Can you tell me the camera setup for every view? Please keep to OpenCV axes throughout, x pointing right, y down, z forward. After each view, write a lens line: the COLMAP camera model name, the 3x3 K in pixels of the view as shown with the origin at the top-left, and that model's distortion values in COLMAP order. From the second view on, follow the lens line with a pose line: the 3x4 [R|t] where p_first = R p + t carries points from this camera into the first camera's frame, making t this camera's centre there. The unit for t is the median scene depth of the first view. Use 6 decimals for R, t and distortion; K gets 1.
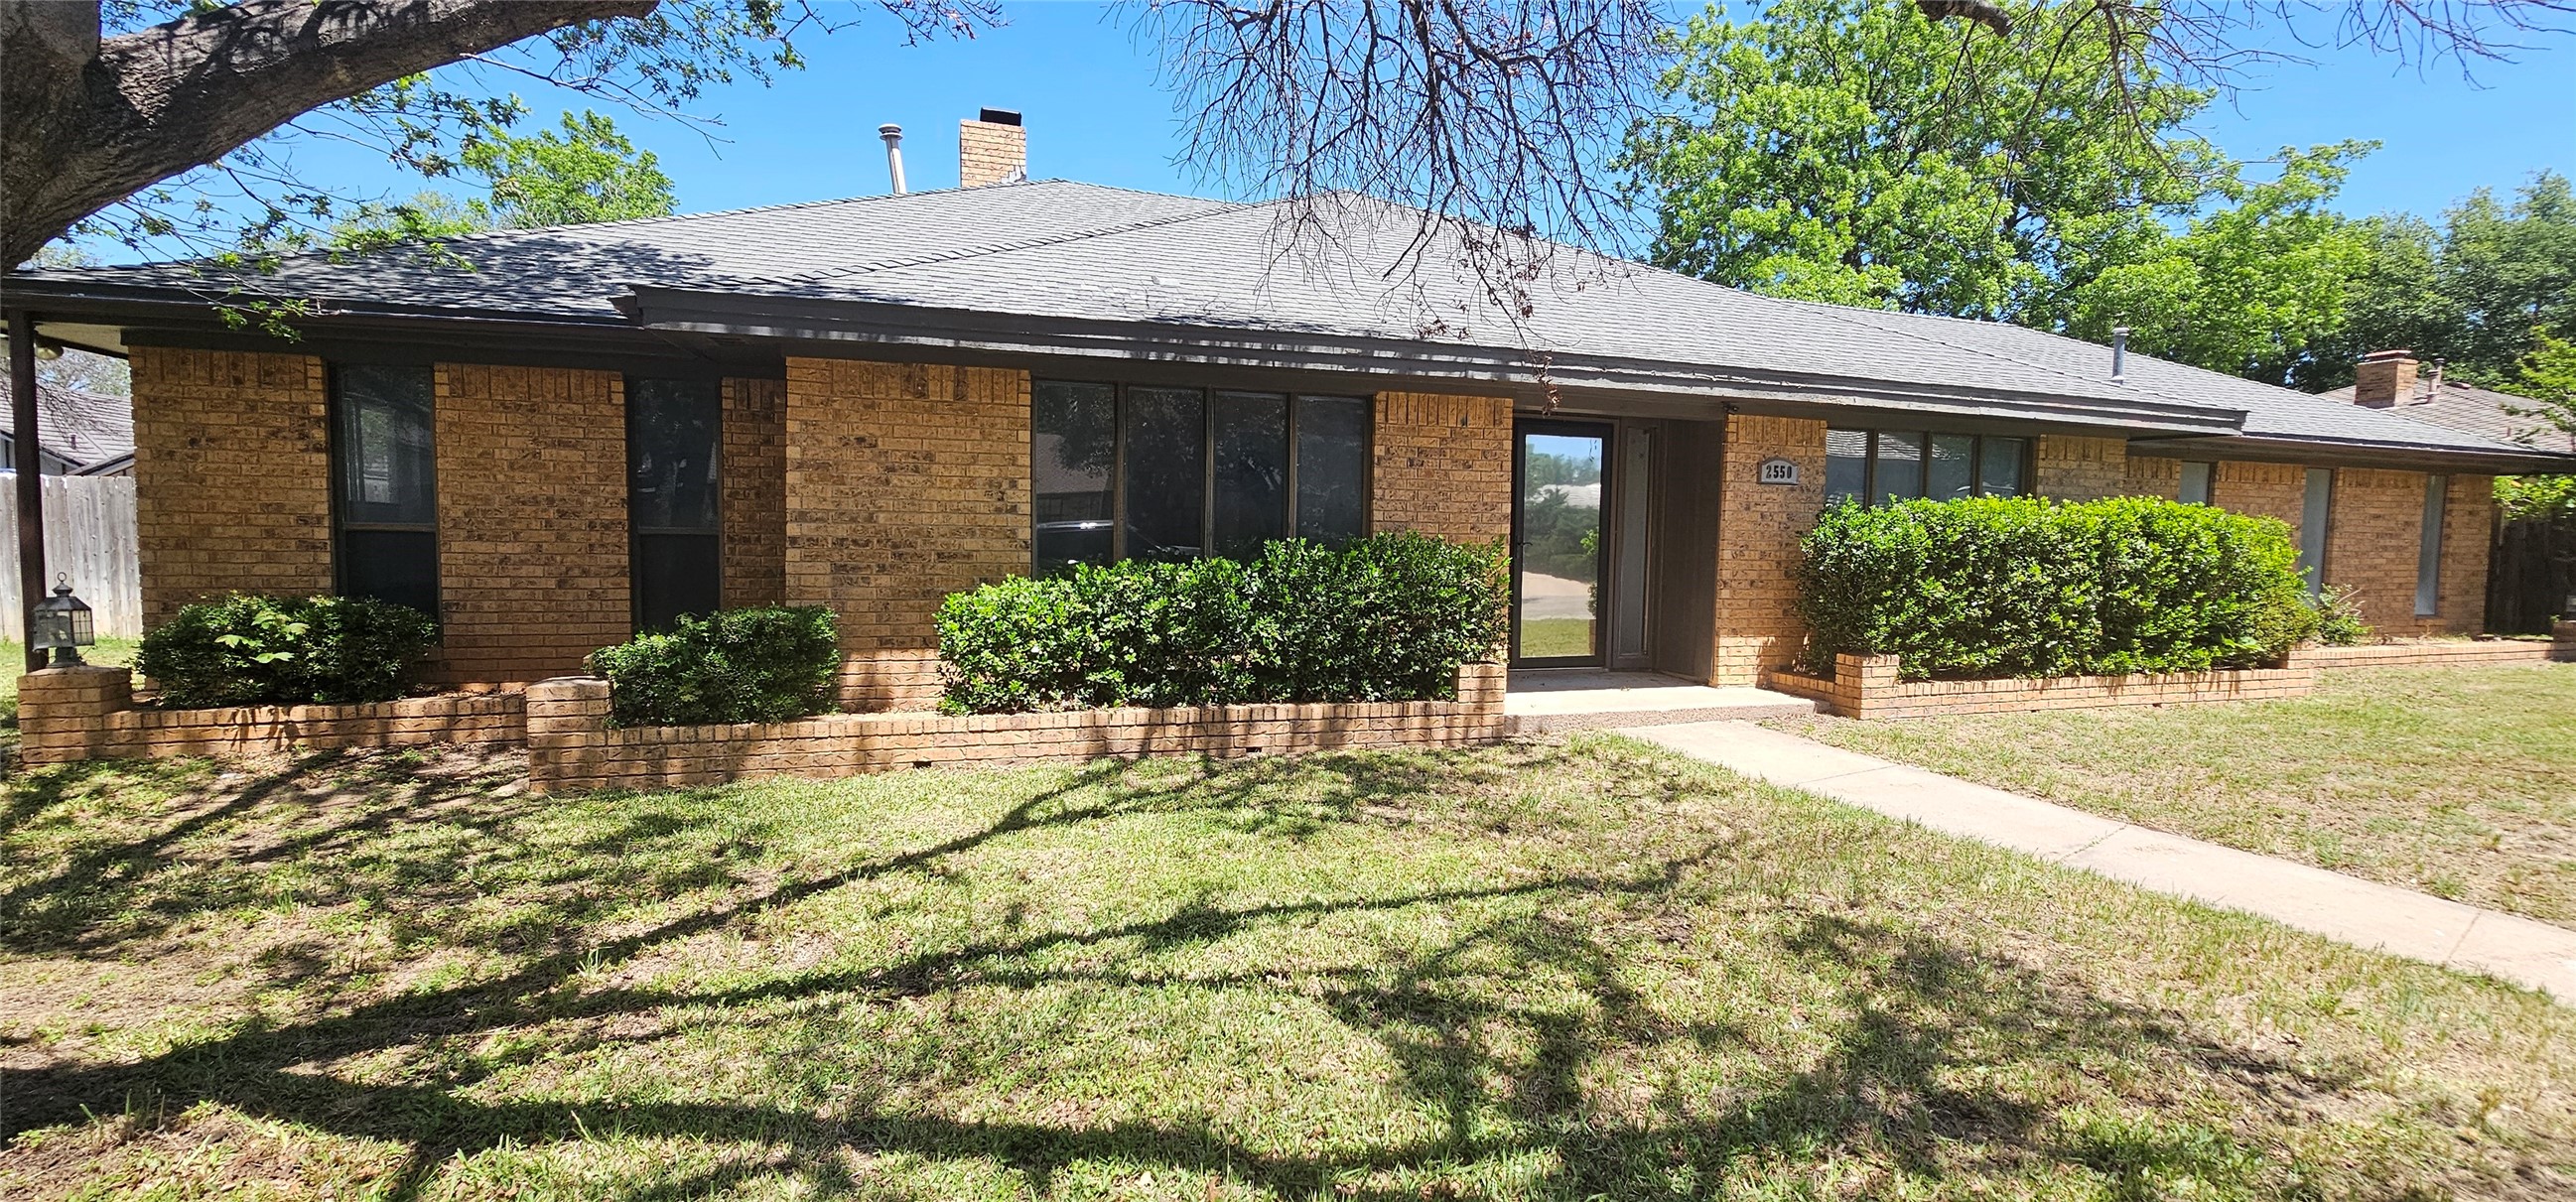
lens RADIAL K [[1046.3, 0, 1280.6], [0, 1046.3, 601.5], [0, 0, 1]] dist [-0.002442, -0.000577]
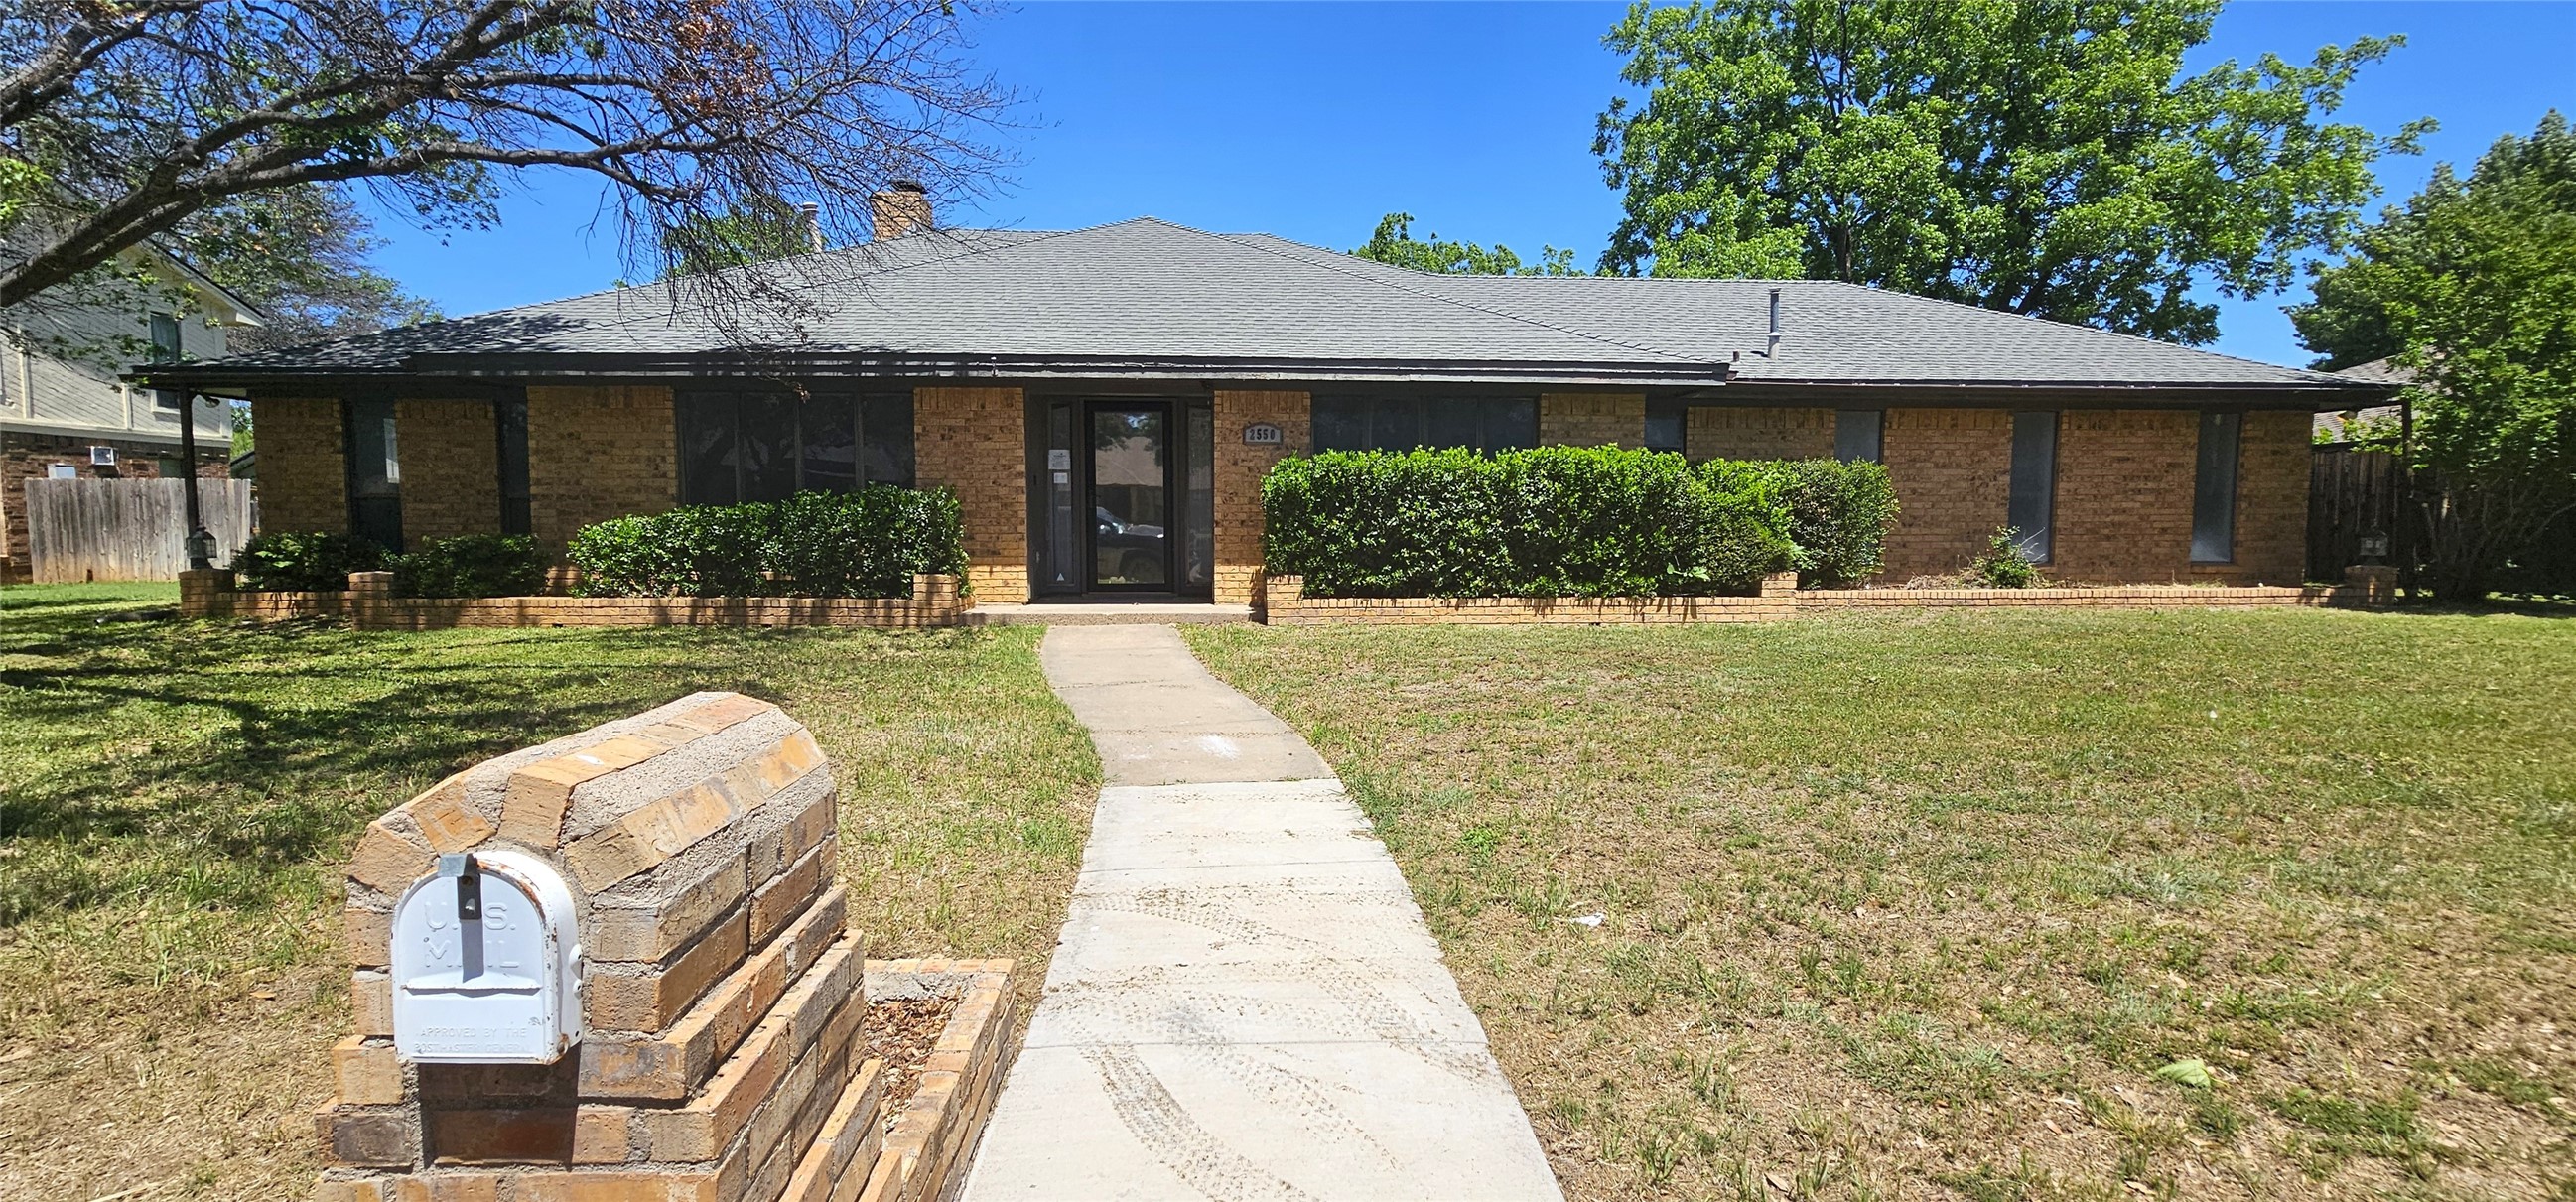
lens RADIAL K [[1046.3, 0, 1280.6], [0, 1046.3, 601.5], [0, 0, 1]] dist [-0.002442, -0.000577]
pose [[0.964131, 0.005996, -0.265361, 1.007342], [-0.003274, 0.999937, 0.010699, 0.077887], [0.265408, -0.009447, 0.964090, -0.258204]]
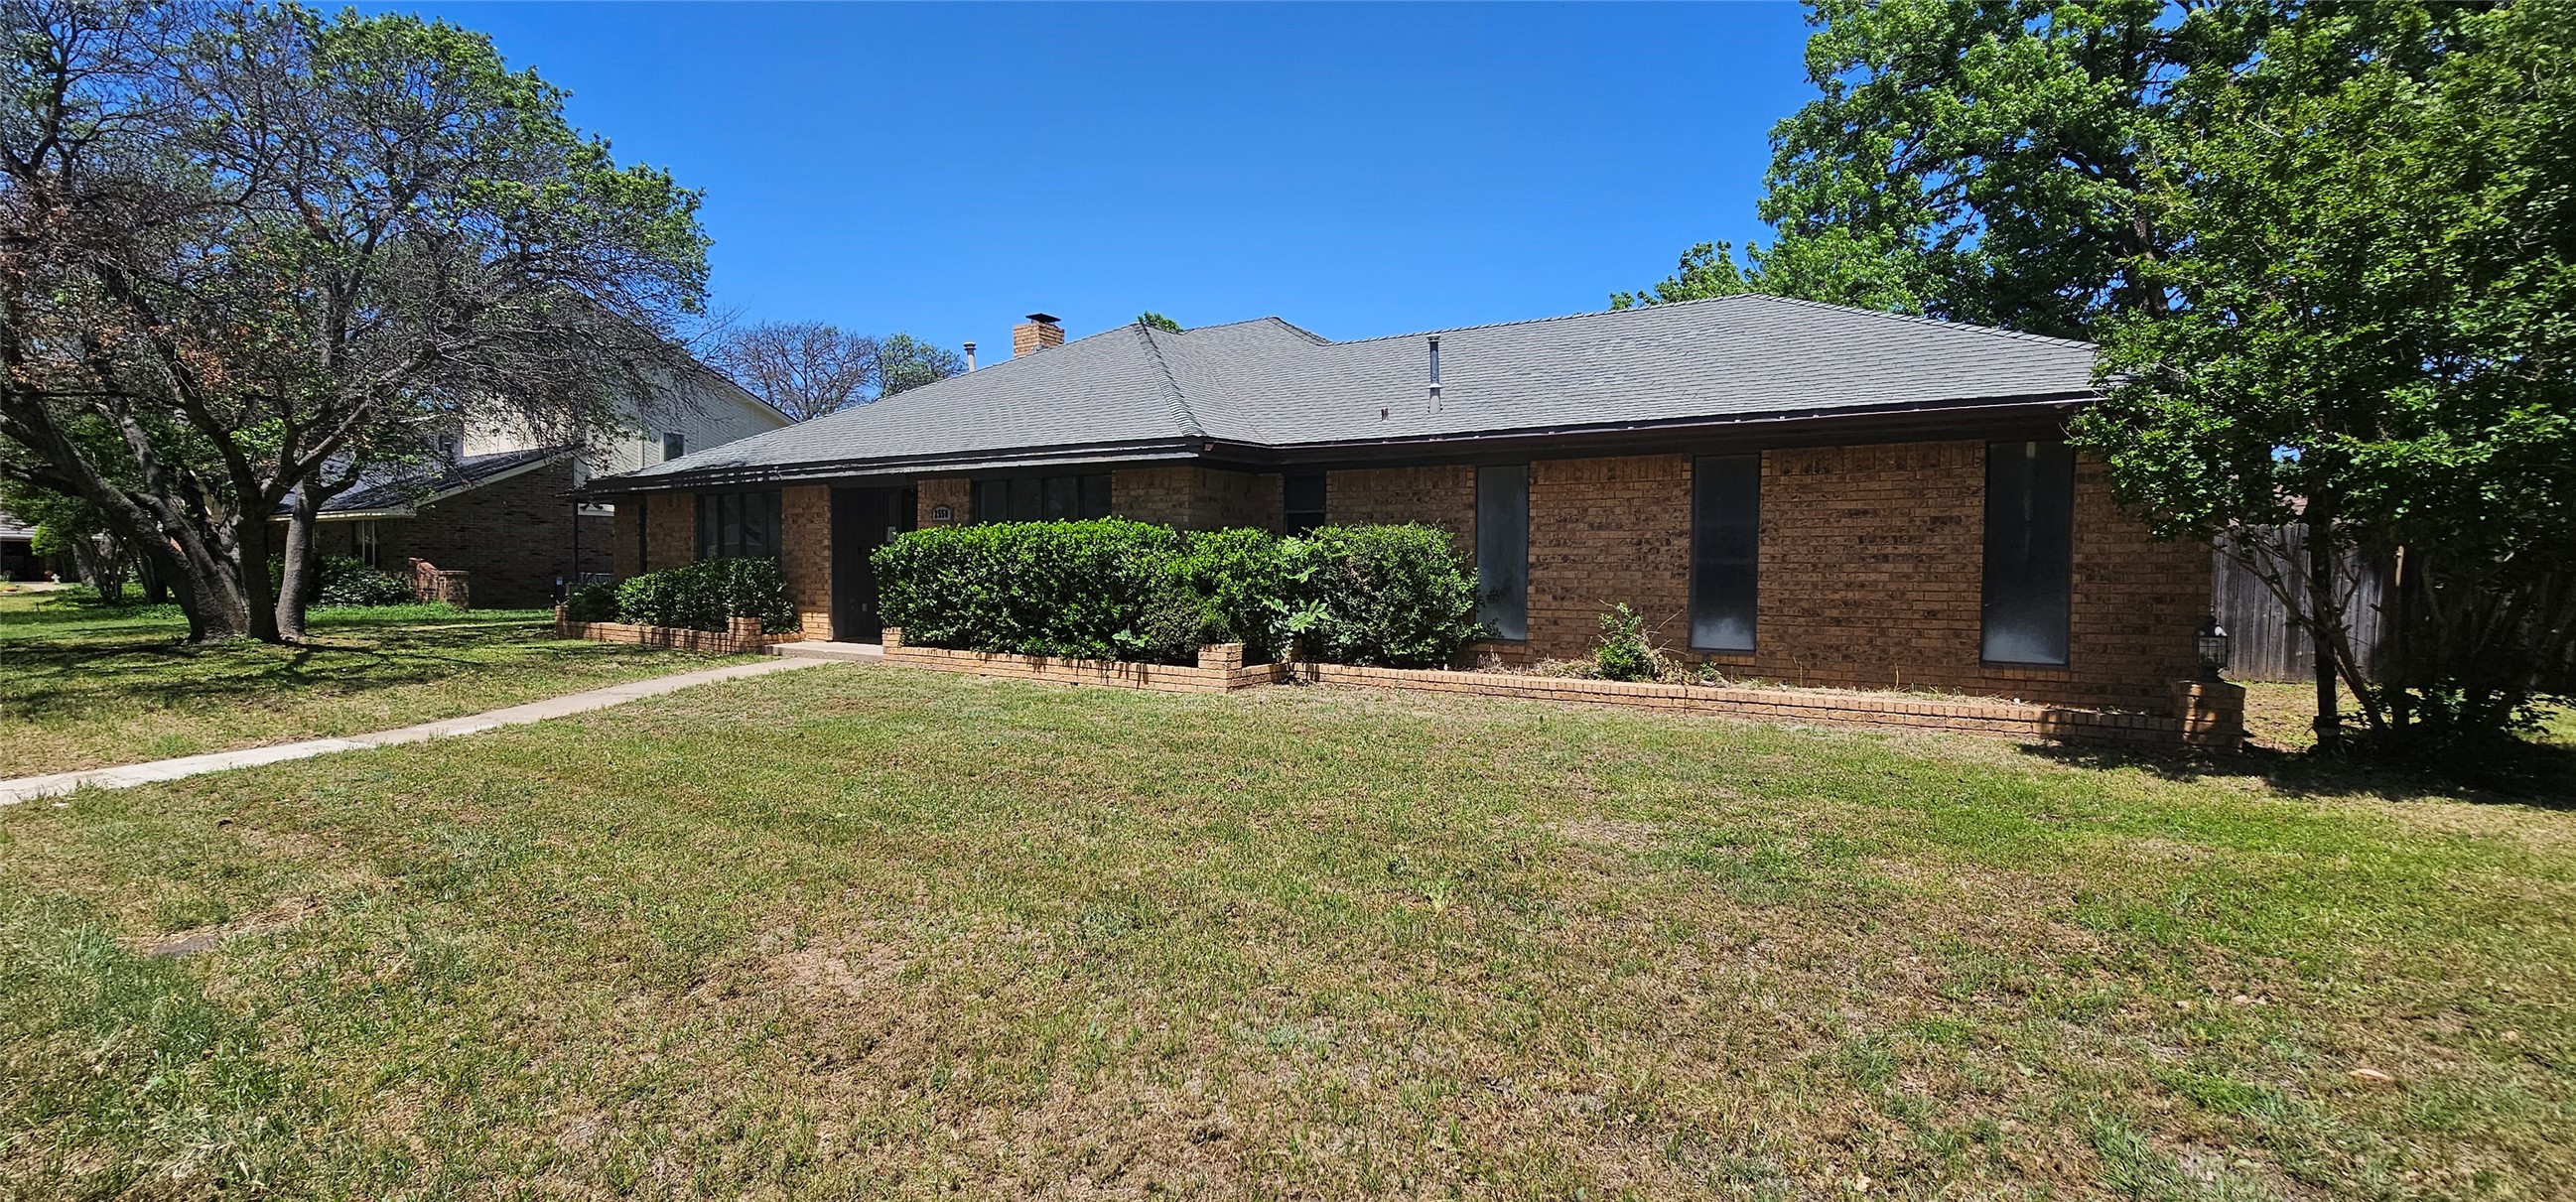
lens RADIAL K [[1046.3, 0, 1280.6], [0, 1046.3, 601.5], [0, 0, 1]] dist [-0.002442, -0.000577]
pose [[0.637962, 0.015518, -0.769912, 2.434044], [-0.047491, 0.998687, -0.019222, 0.016413], [0.768602, 0.048826, 0.637861, 0.478829]]
